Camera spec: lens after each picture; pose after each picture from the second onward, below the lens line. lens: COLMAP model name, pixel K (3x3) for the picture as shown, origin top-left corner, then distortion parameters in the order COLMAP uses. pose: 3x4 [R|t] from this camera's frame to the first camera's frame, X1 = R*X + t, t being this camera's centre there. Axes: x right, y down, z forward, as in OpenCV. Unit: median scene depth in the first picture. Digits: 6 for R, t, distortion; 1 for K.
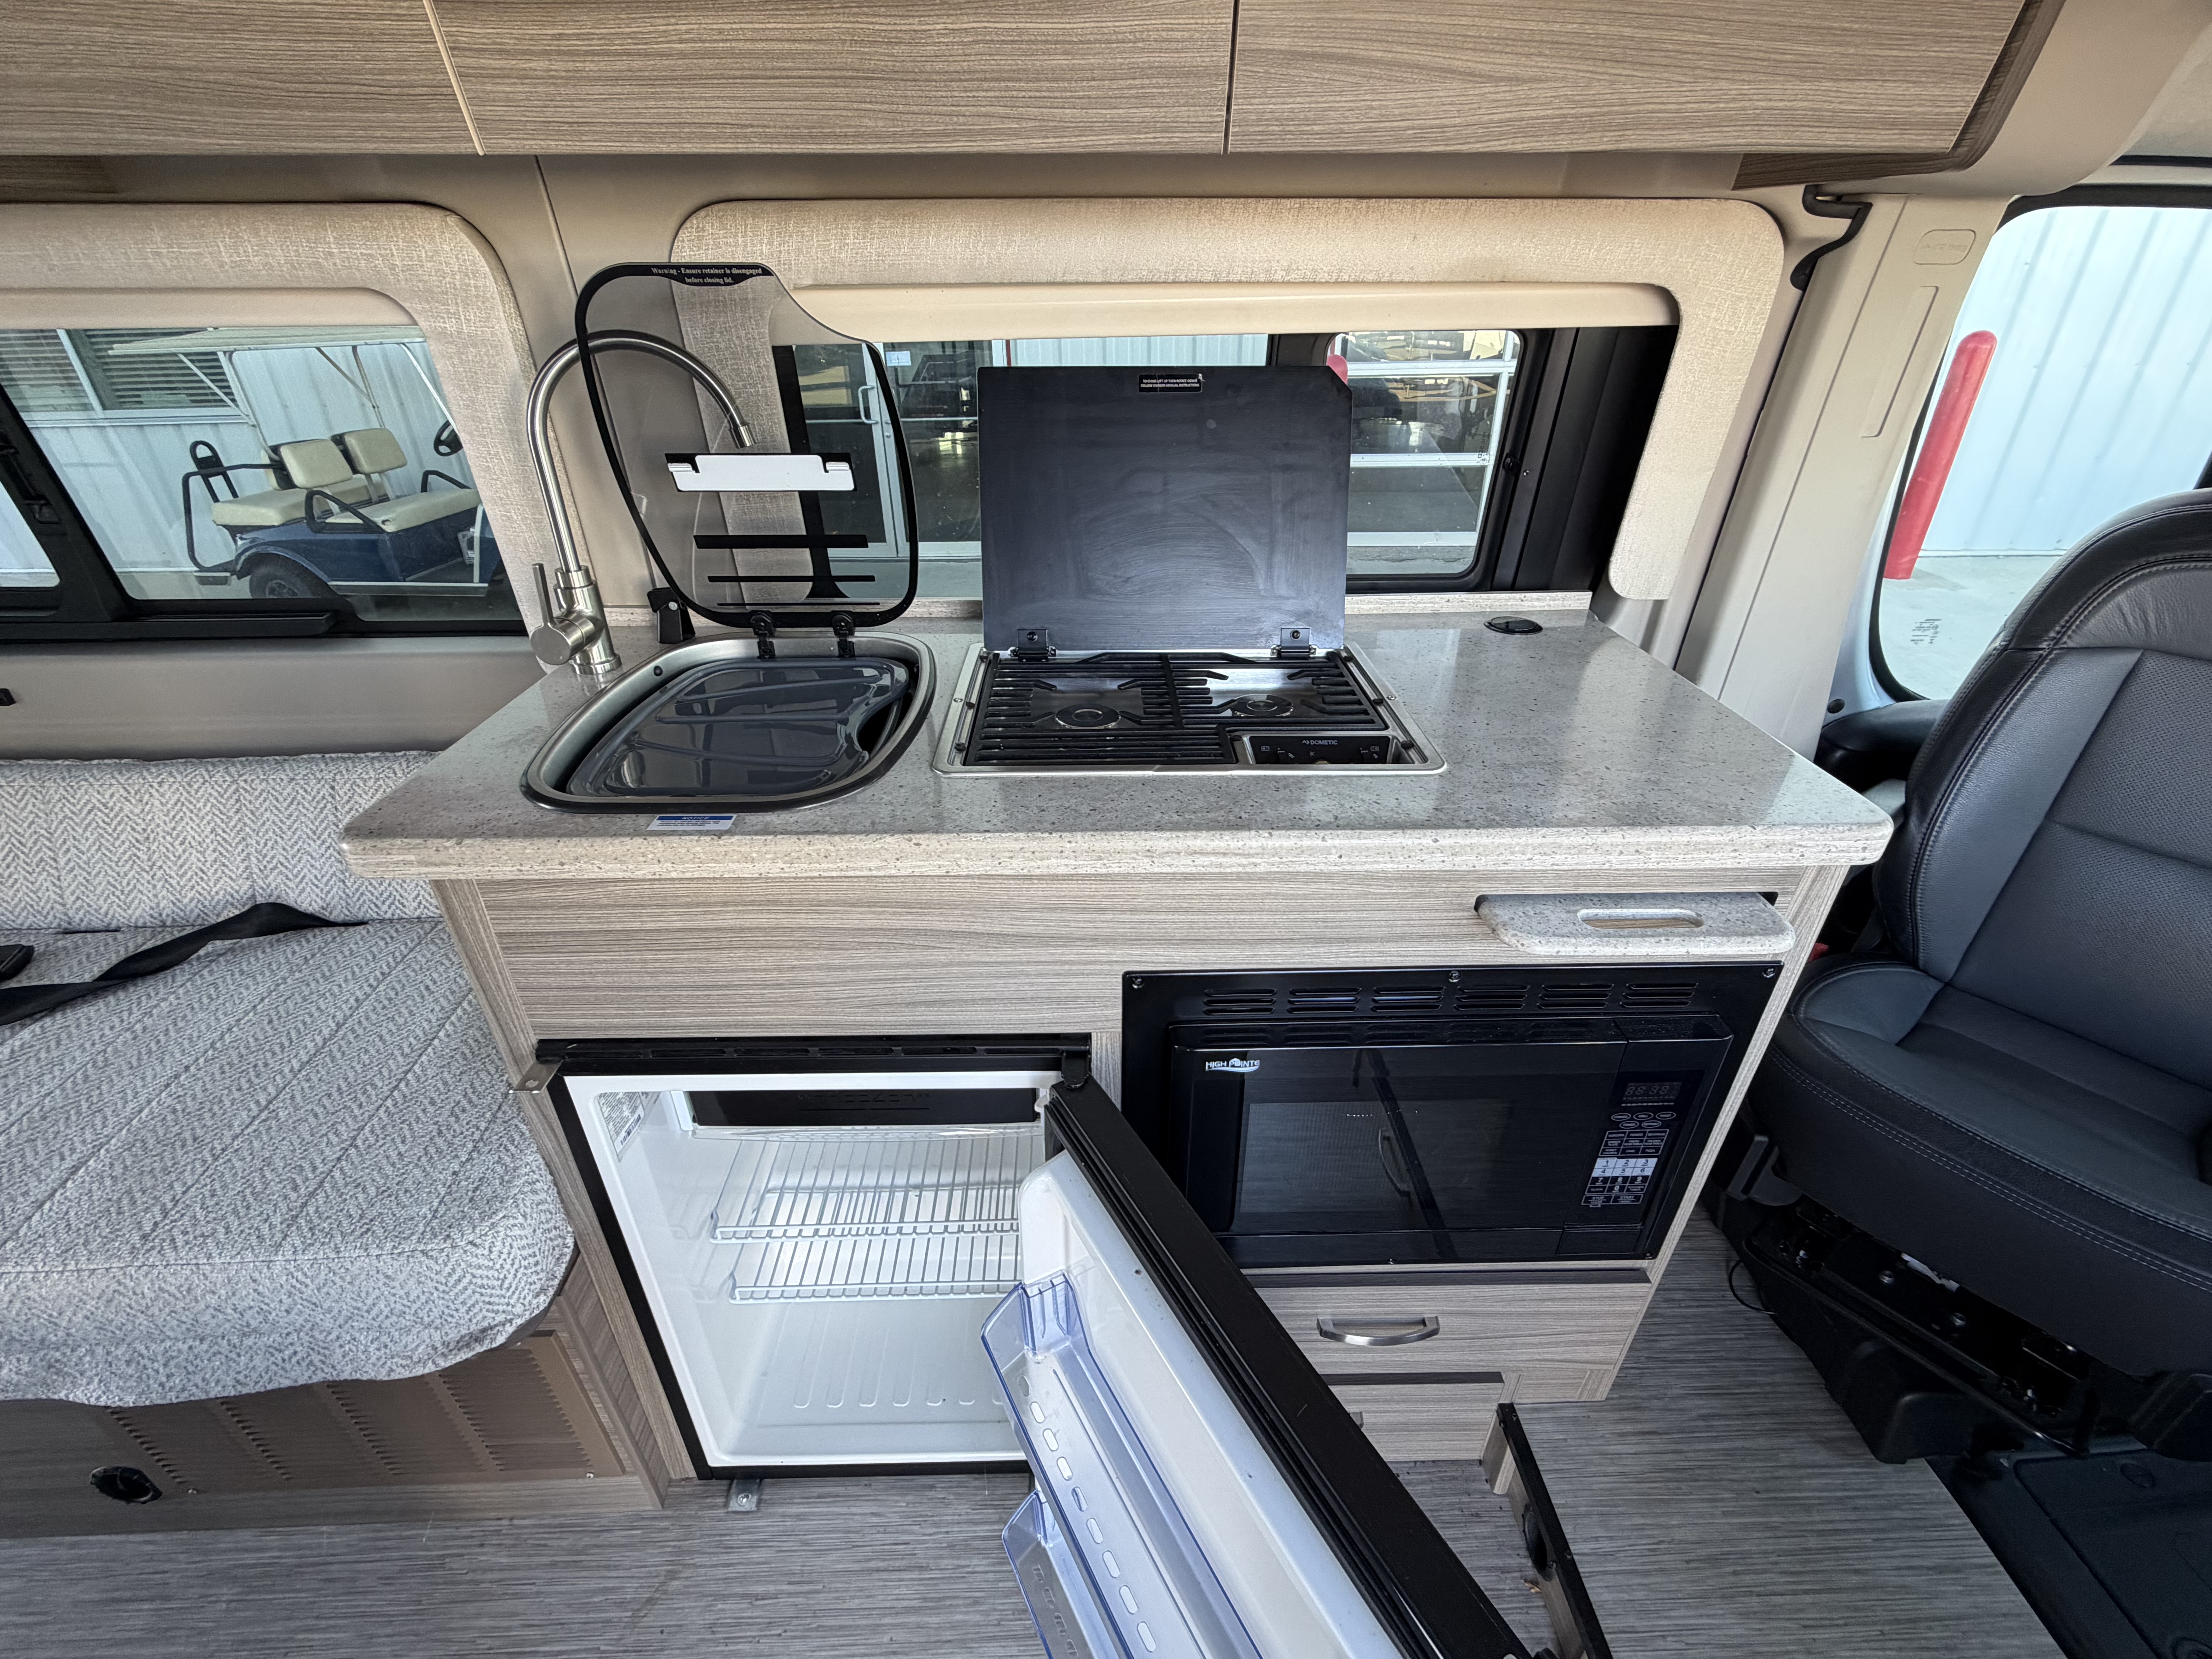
lens RADIAL K [[954.4, 0, 1112.9], [0, 954.4, 823.1], [0, 0, 1]] dist [0.001681, 0.000341]
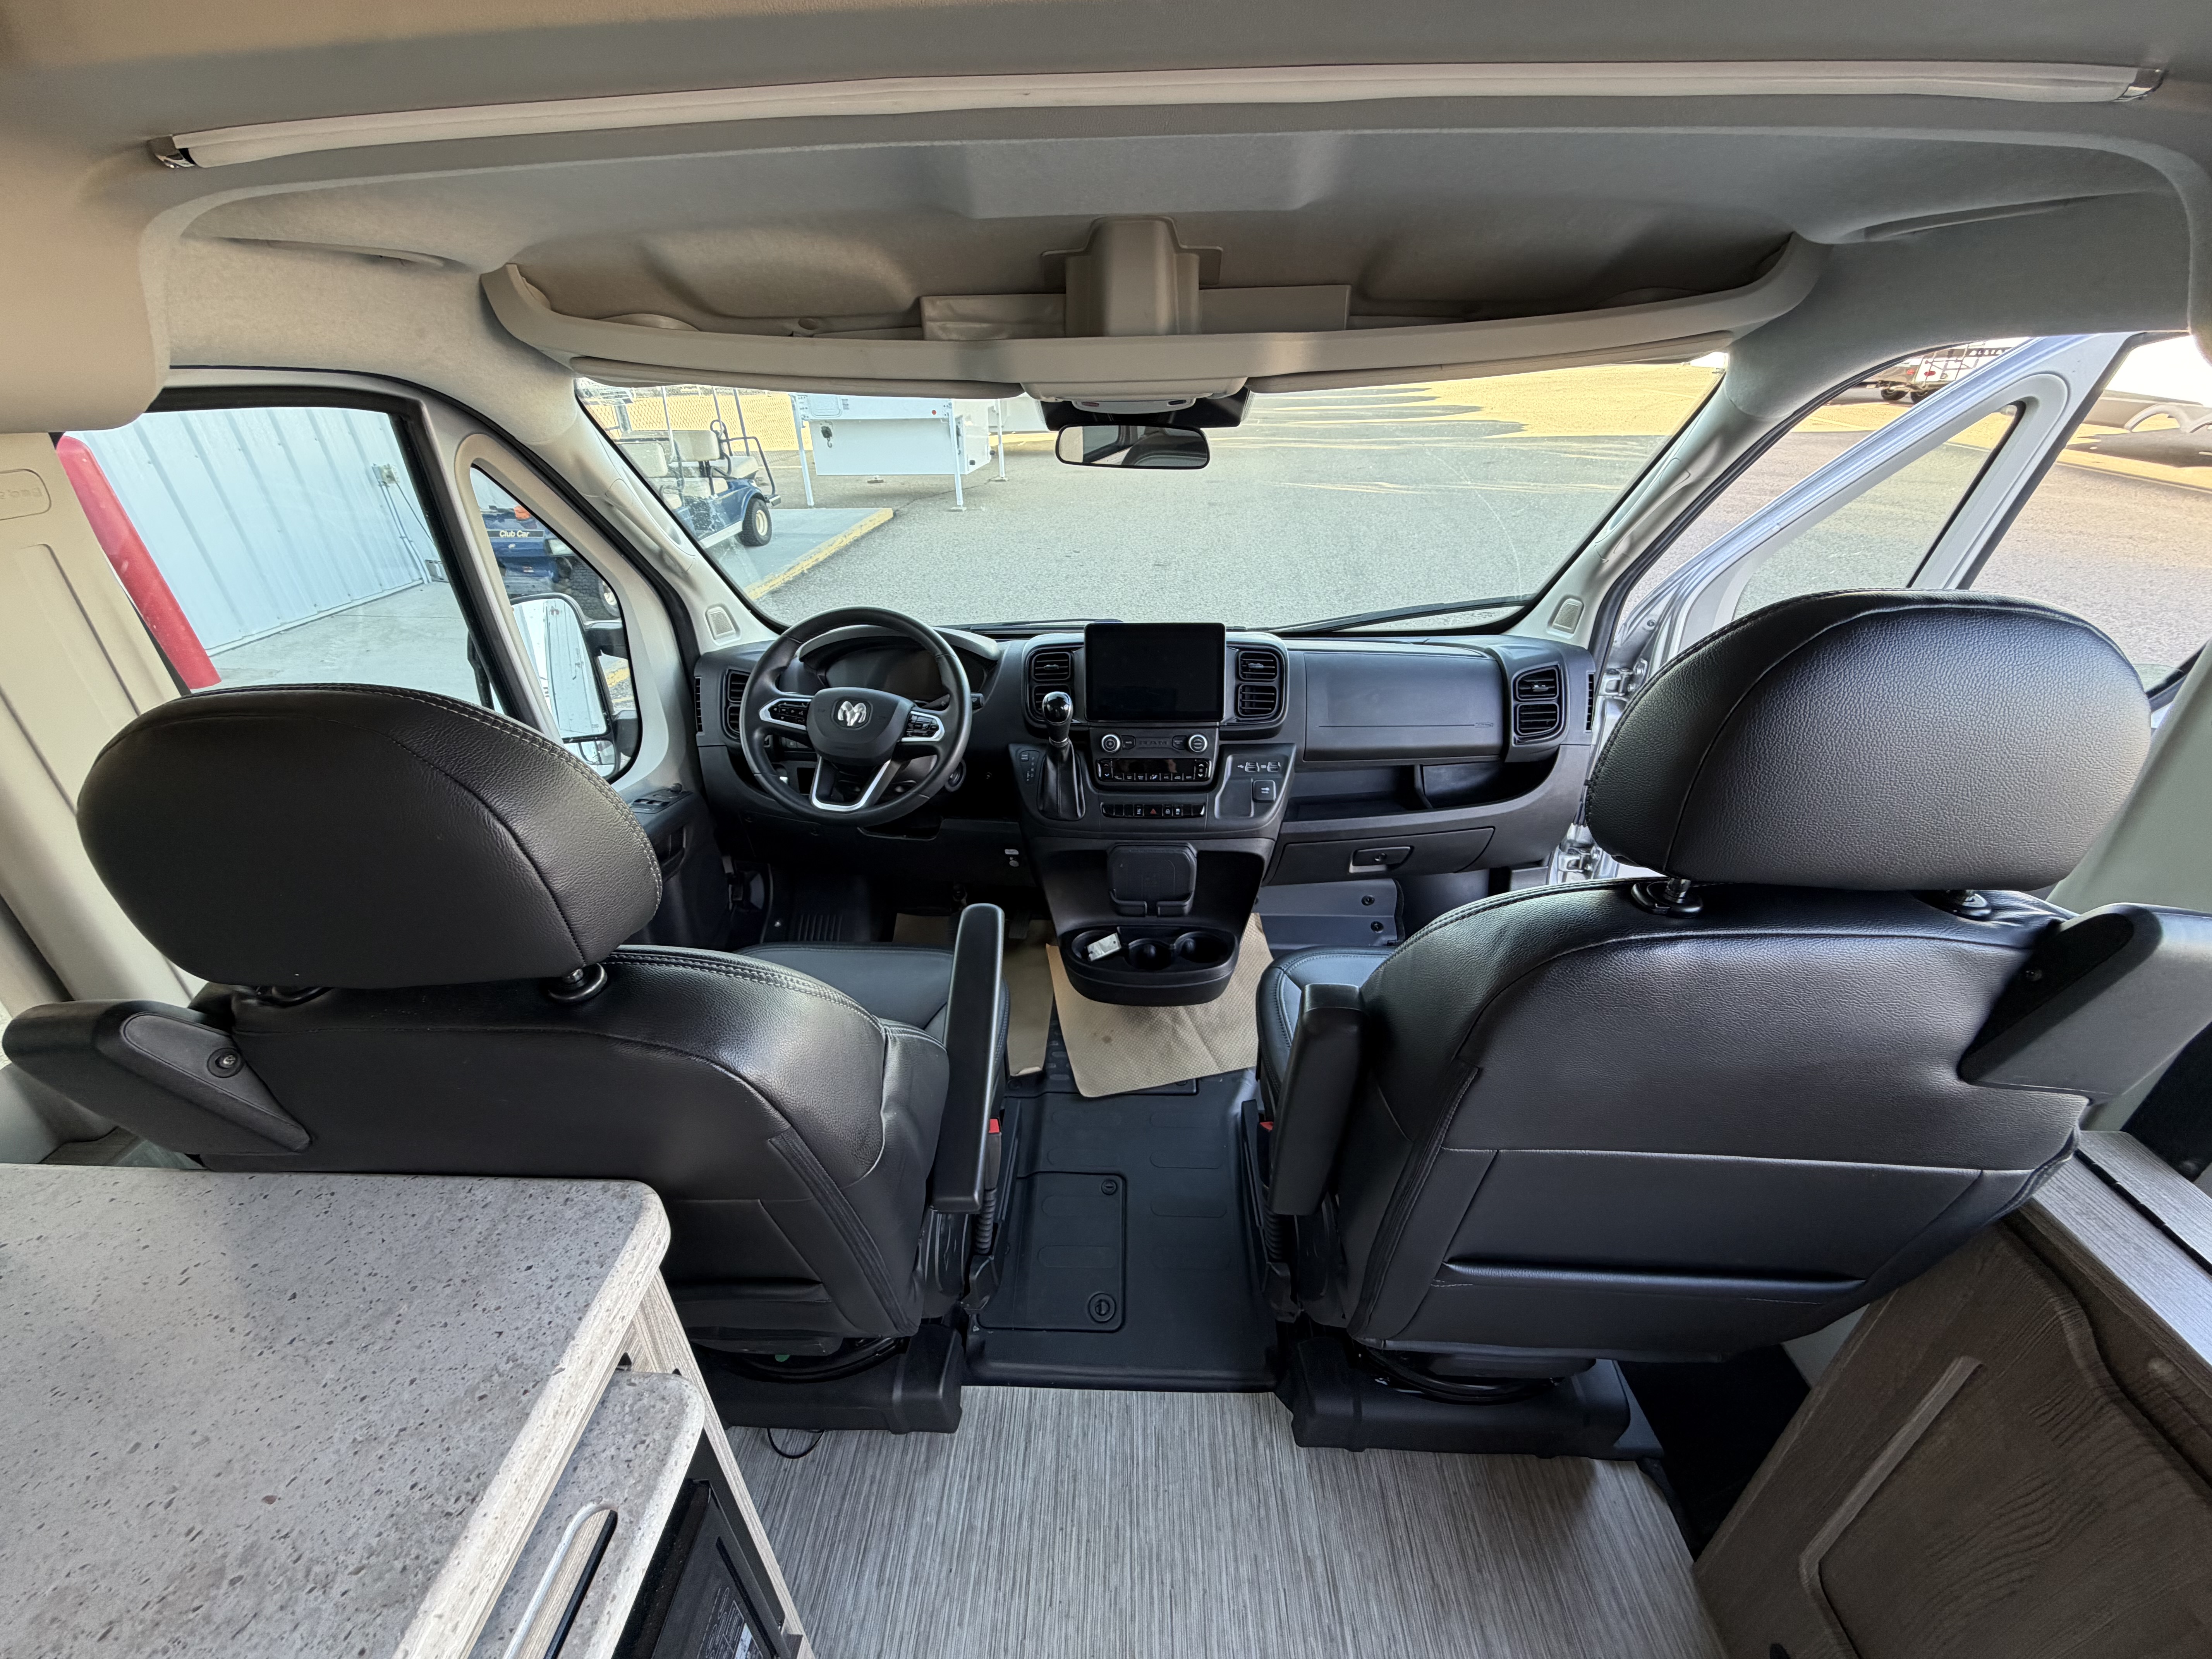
lens RADIAL K [[878.2, 0, 1099.9], [0, 878.2, 829.6], [0, 0, 1]] dist [-0.000564, -0.000432]
pose [[0.054863, -0.487000, 0.871677, 0.244524], [0.508620, 0.764873, 0.395316, -0.254784], [-0.859241, 0.421664, 0.289661, 0.233535]]
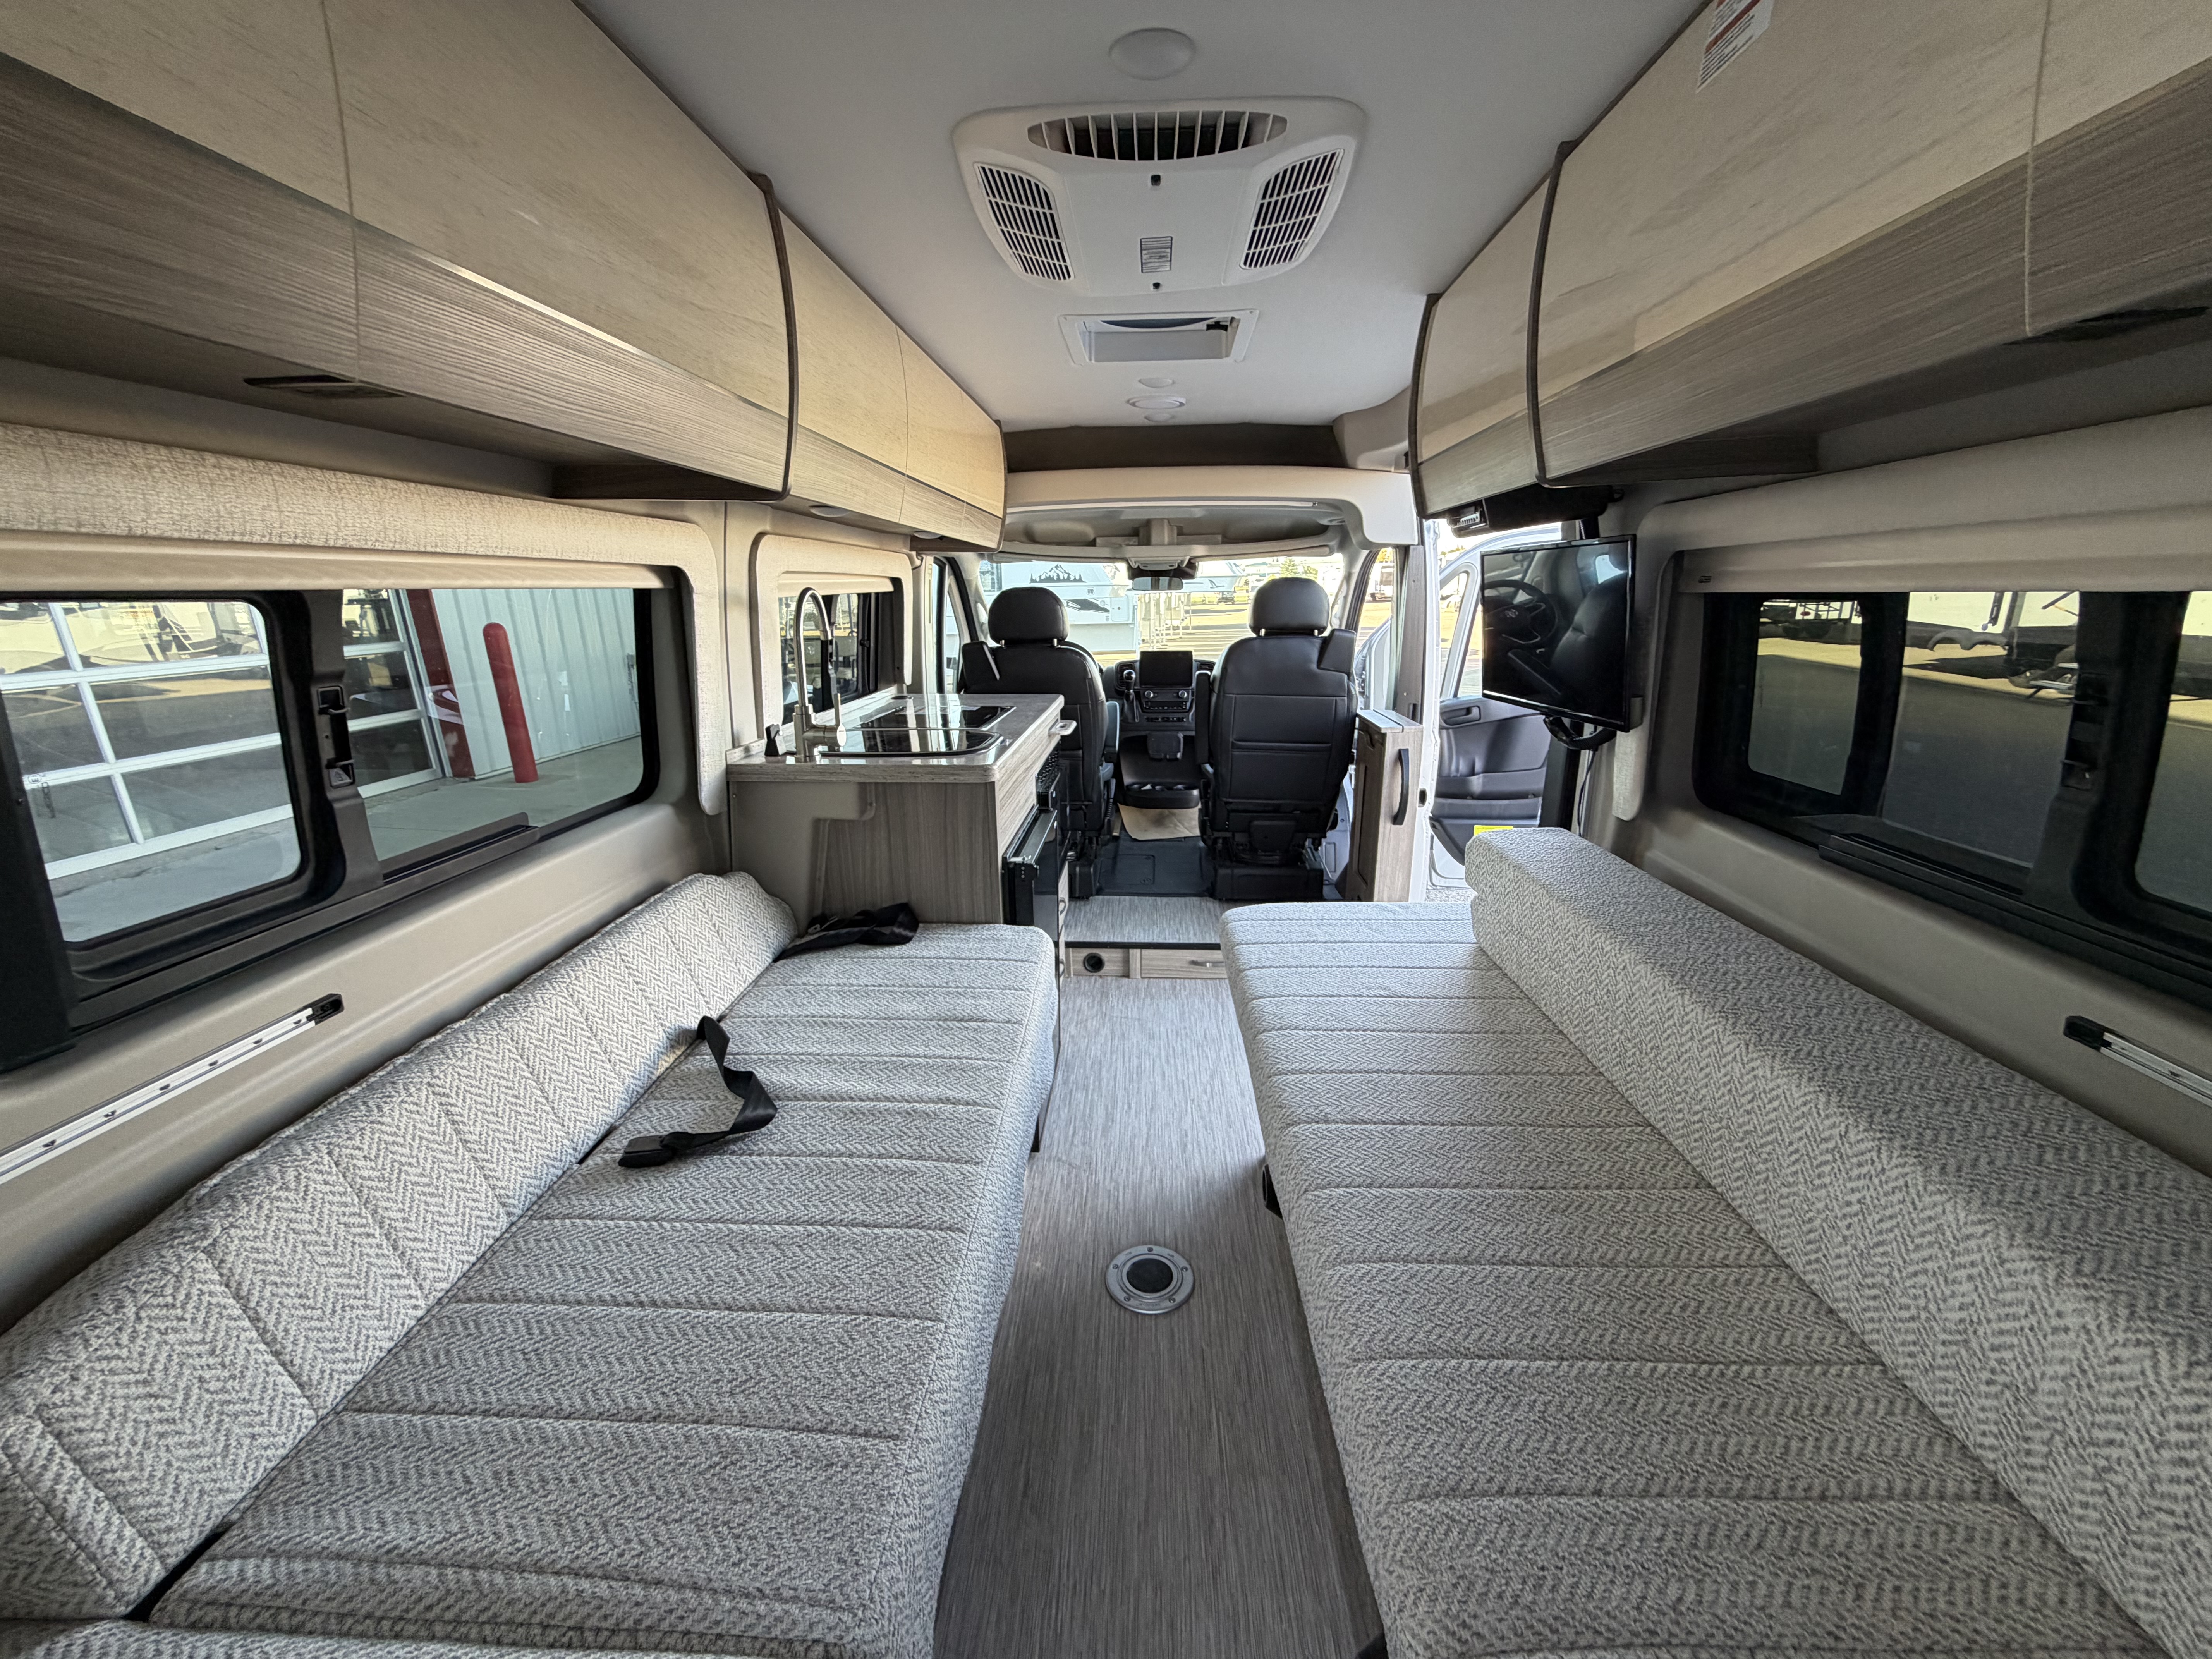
lens RADIAL K [[878.2, 0, 1108.5], [0, 878.2, 837.6], [0, 0, 1]] dist [-0.000564, -0.000432]
pose [[0.073740, -0.271594, 0.959583, -2.247940], [0.501982, 0.841529, 0.199605, -0.096825], [-0.861729, 0.466975, 0.198390, 0.271057]]
